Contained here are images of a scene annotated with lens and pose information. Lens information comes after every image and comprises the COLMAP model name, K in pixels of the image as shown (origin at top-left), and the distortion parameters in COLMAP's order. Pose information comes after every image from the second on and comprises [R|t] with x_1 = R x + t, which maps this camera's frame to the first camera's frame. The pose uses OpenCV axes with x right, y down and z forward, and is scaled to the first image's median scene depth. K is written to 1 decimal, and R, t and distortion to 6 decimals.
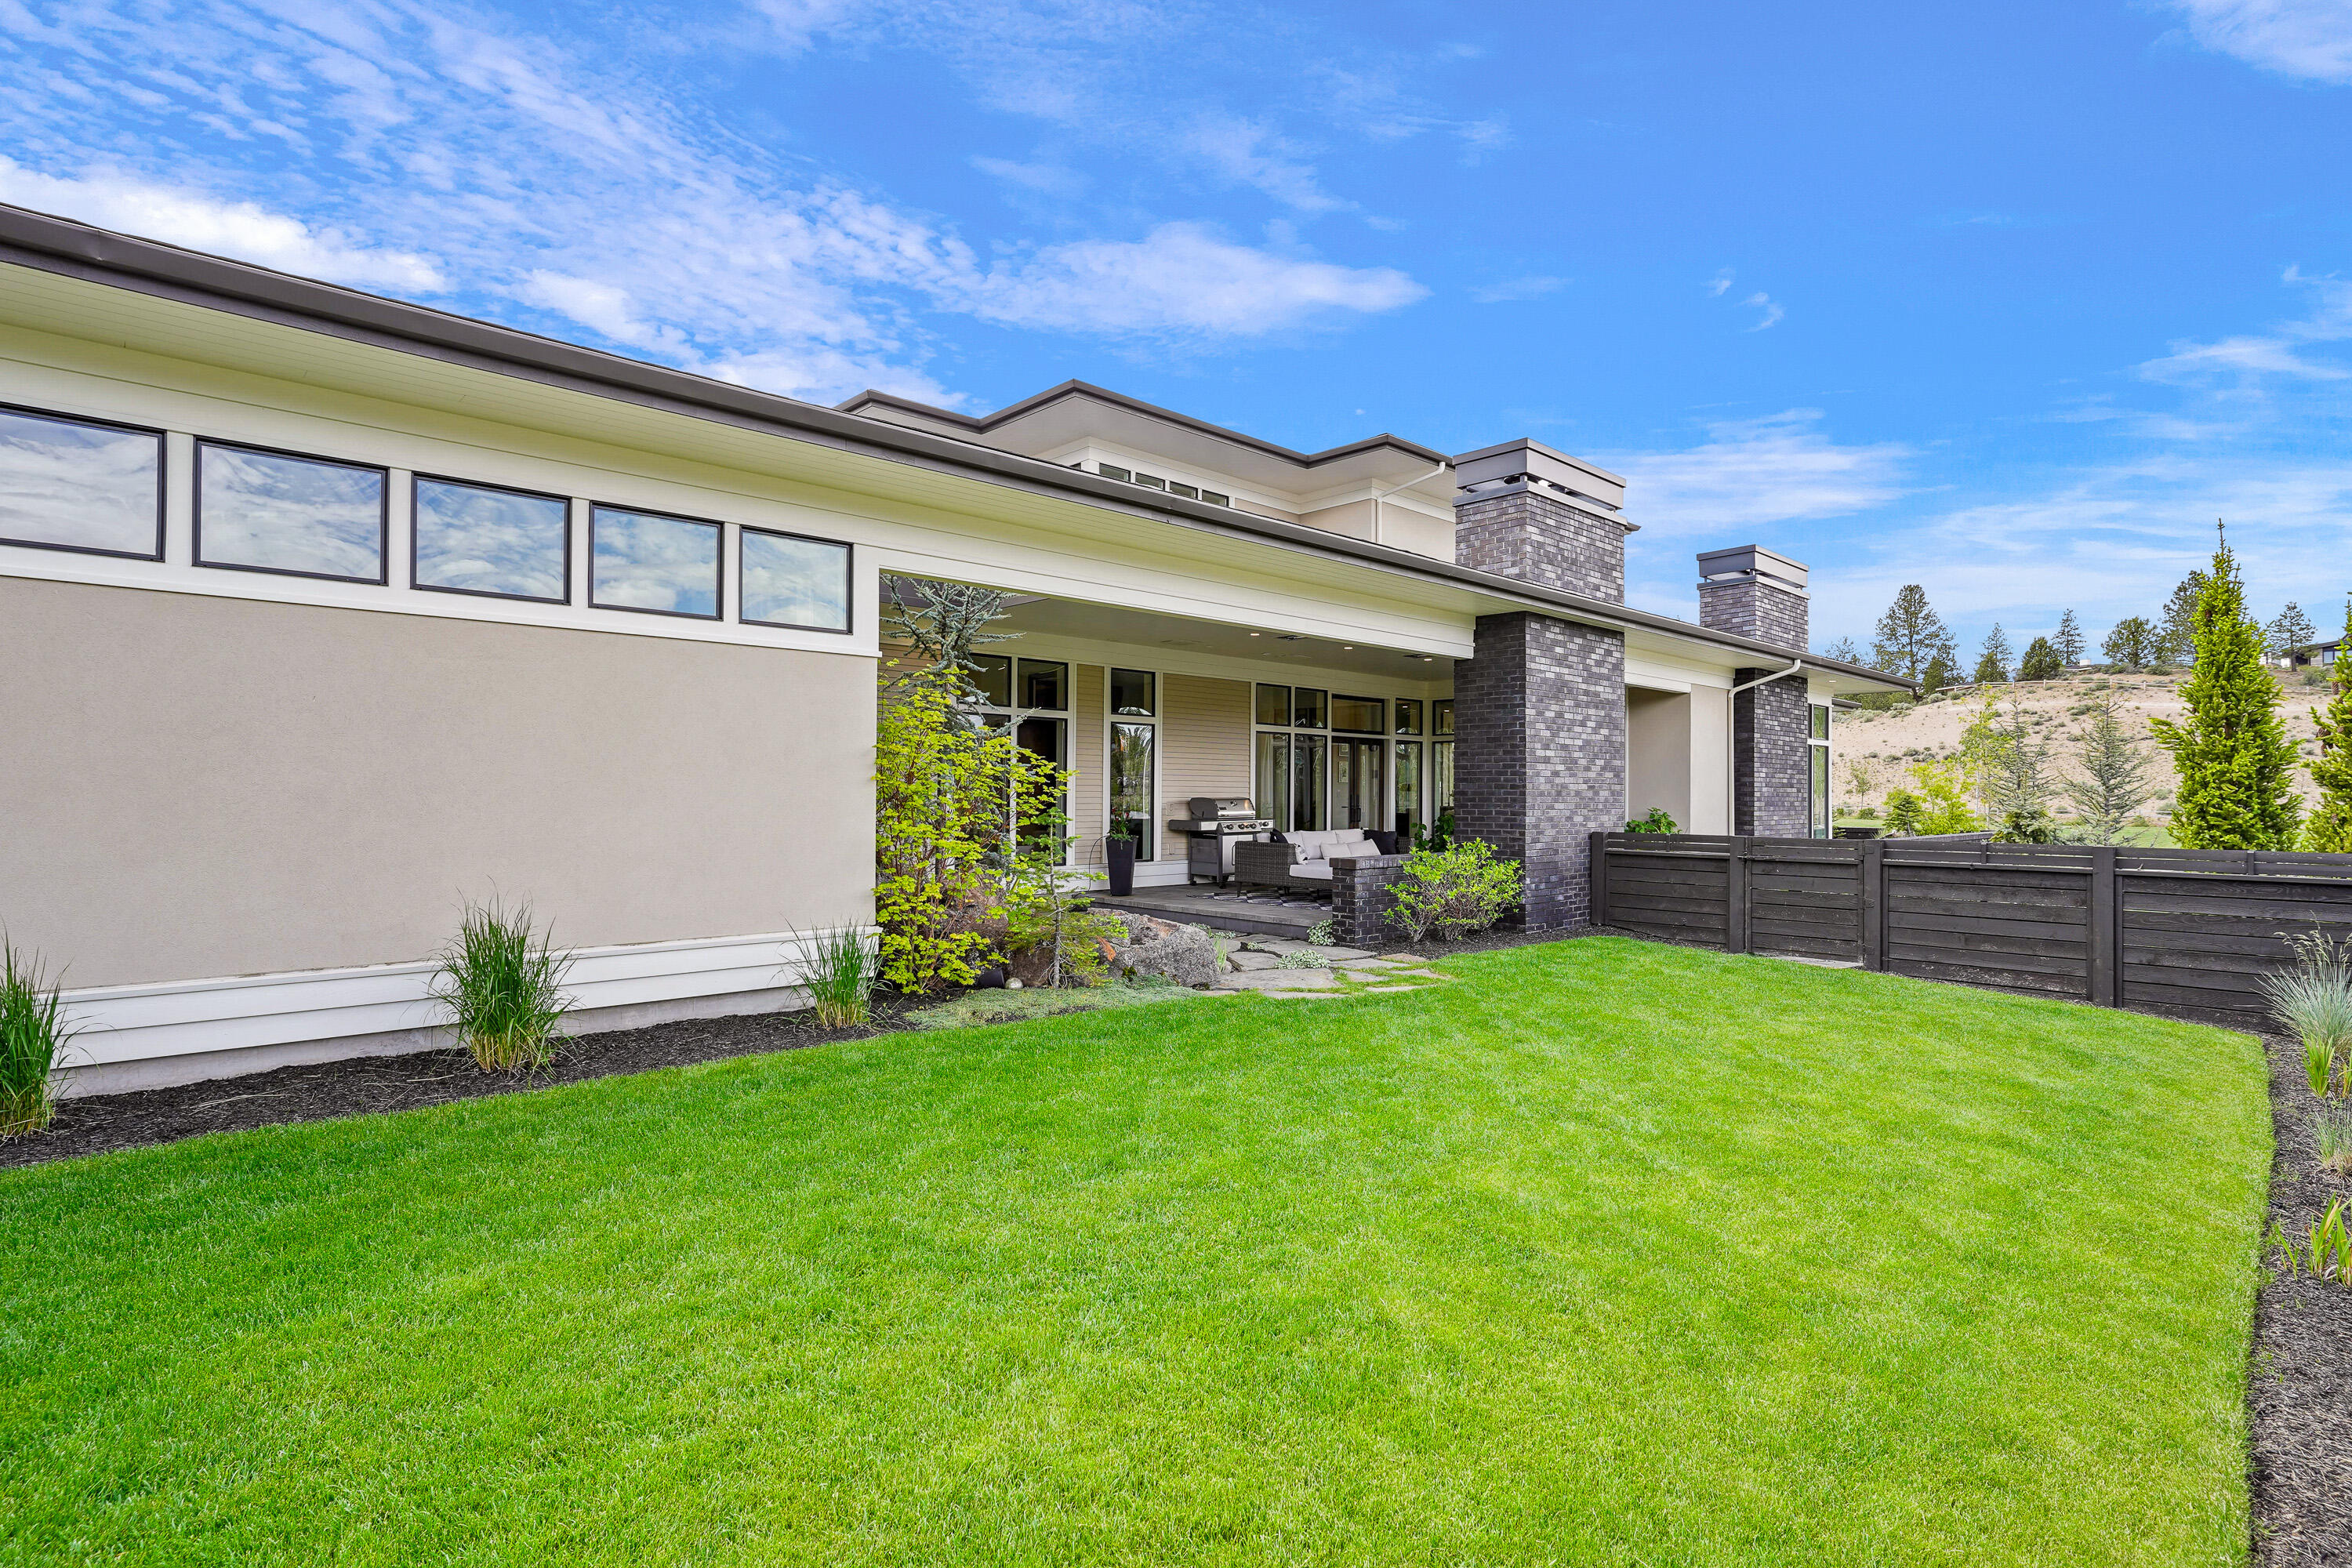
lens RADIAL K [[1128.2, 0, 1179.3], [0, 1128.2, 774.0], [0, 0, 1]] dist [-0.003074, 0.001601]
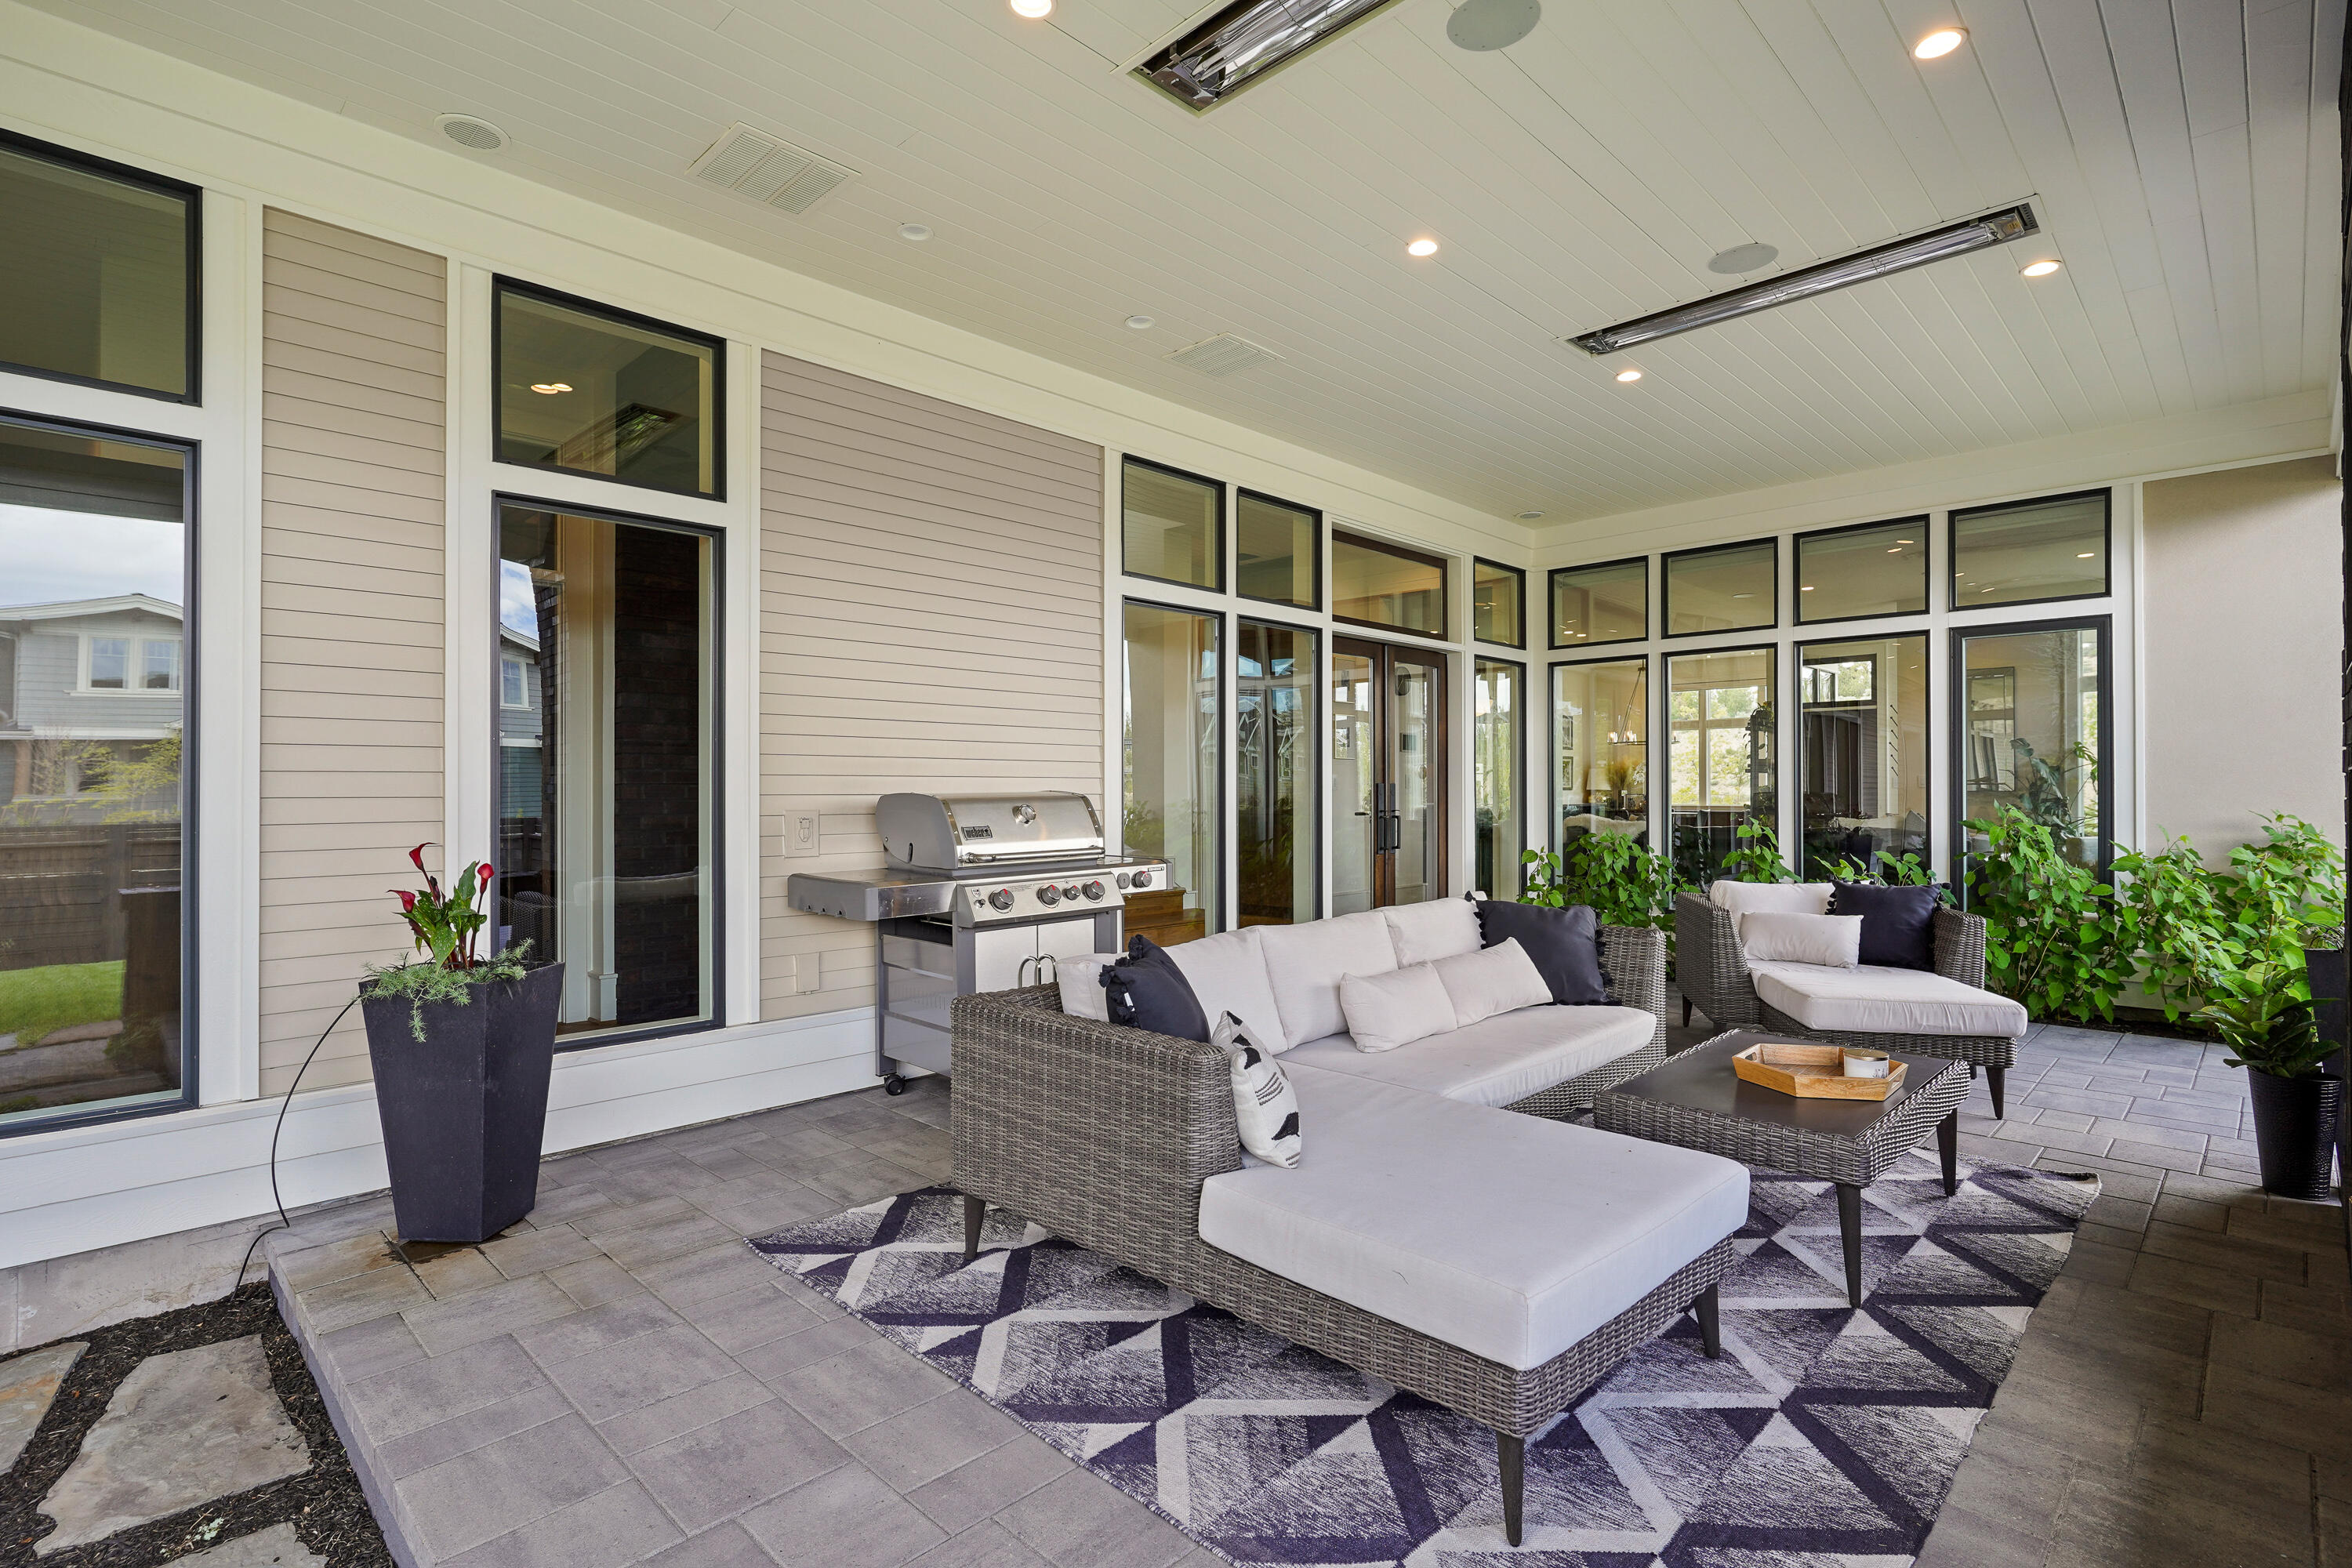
lens RADIAL K [[1128.2, 0, 1179.3], [0, 1128.2, 774.0], [0, 0, 1]] dist [-0.003074, 0.001601]
pose [[0.998978, -0.007184, 0.044621, 0.074088], [0.006943, 0.999961, 0.005541, 0.014293], [-0.044659, -0.005226, 0.998989, 0.702614]]
